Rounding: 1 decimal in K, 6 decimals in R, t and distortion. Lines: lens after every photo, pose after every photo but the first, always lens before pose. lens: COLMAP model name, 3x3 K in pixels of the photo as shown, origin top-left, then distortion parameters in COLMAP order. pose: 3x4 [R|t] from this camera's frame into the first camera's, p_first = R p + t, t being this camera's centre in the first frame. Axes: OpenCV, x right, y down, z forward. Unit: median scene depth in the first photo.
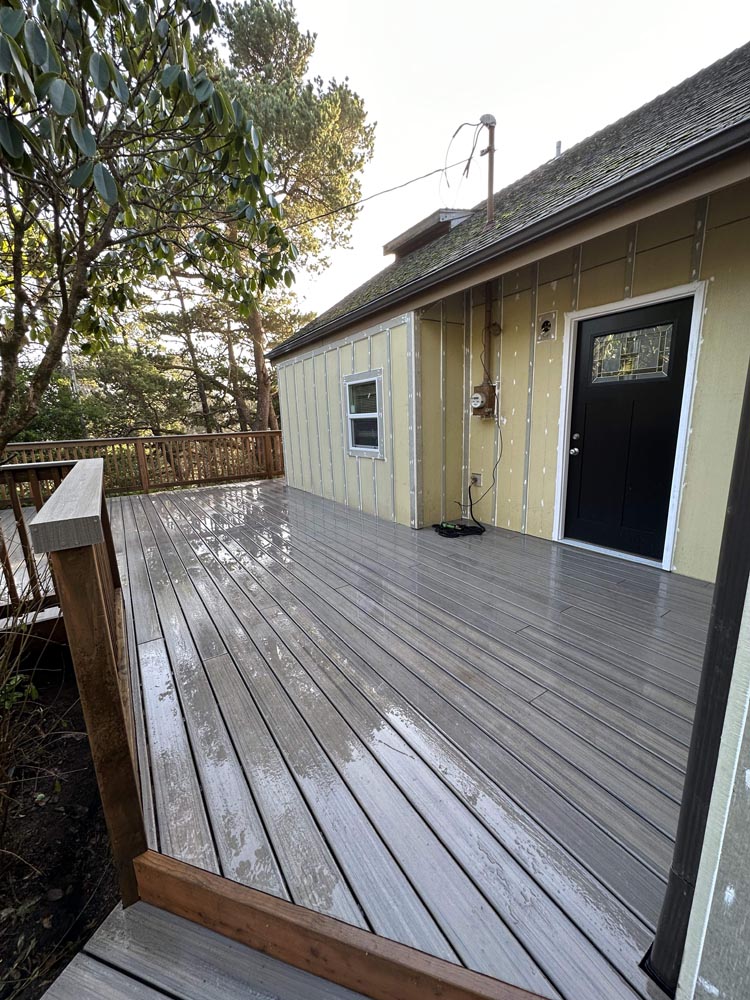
lens RADIAL K [[394.9, 0, 375.0], [0, 394.9, 500.0], [0, 0, 1]] dist [-0.000084, 0.000145]
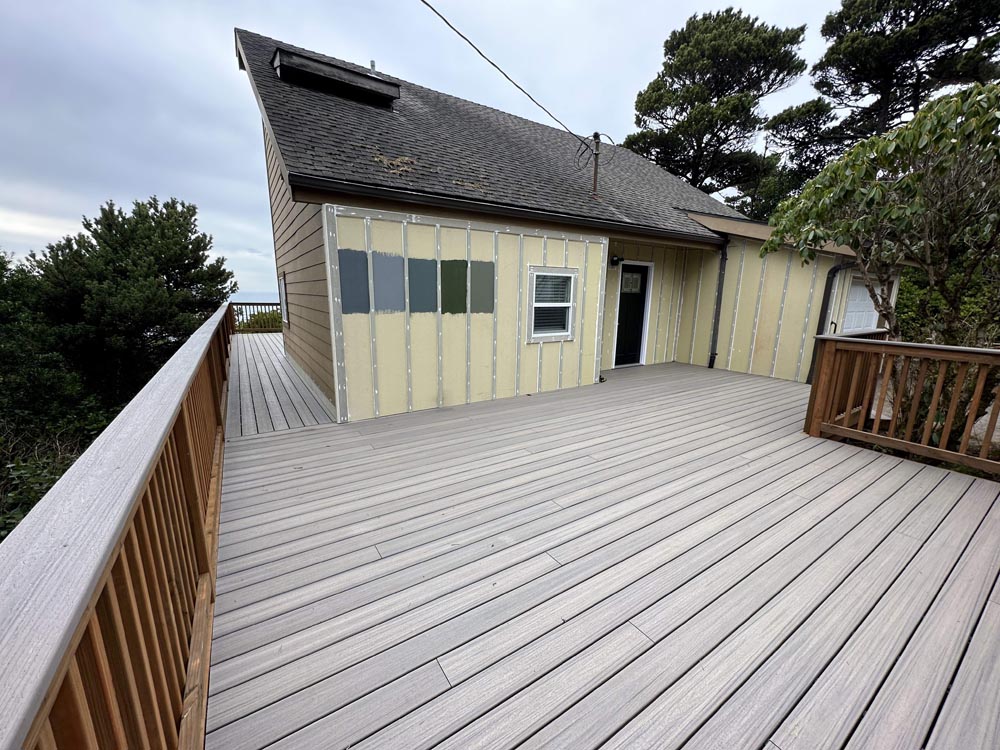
lens RADIAL K [[394.9, 0, 497.9], [0, 394.9, 376.6], [0, 0, 1]] dist [-0.000084, 0.000145]
pose [[-0.000132, -0.170590, 0.985342, -1.375728], [0.188926, 0.967593, 0.167543, -0.272590], [-0.981991, 0.186179, 0.032101, 1.350566]]
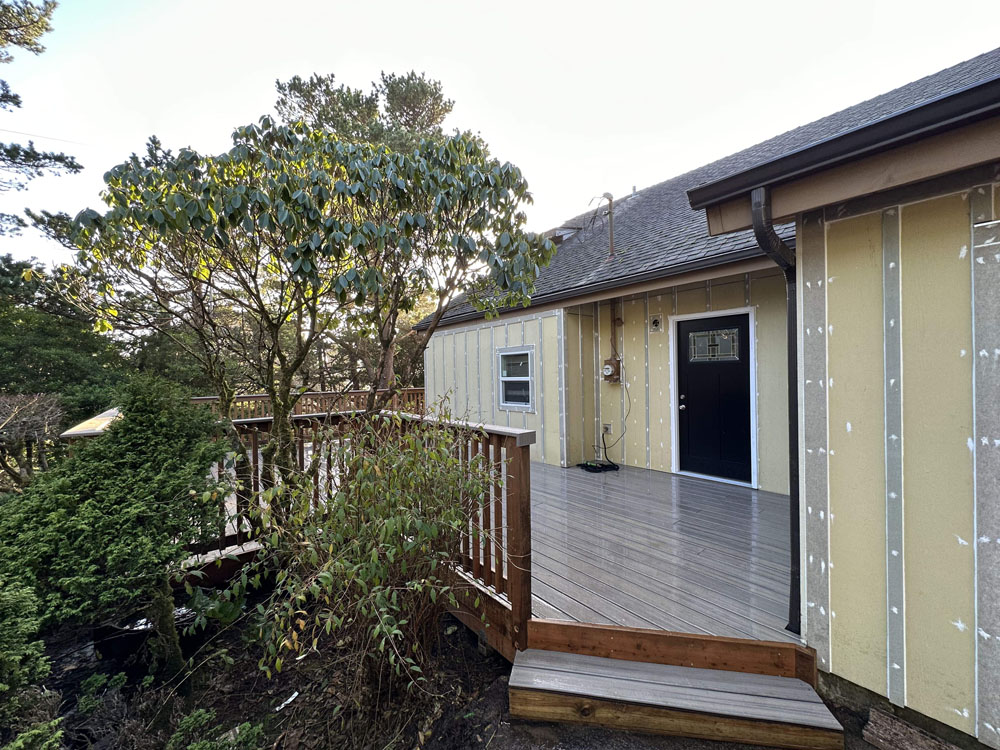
lens RADIAL K [[394.9, 0, 497.9], [0, 394.9, 376.6], [0, 0, 1]] dist [-0.000084, 0.000145]
pose [[0.993738, 0.015555, 0.110645, -0.264489], [0.007152, 0.979377, -0.201917, 0.043364], [-0.111504, 0.201444, 0.973133, -0.280169]]
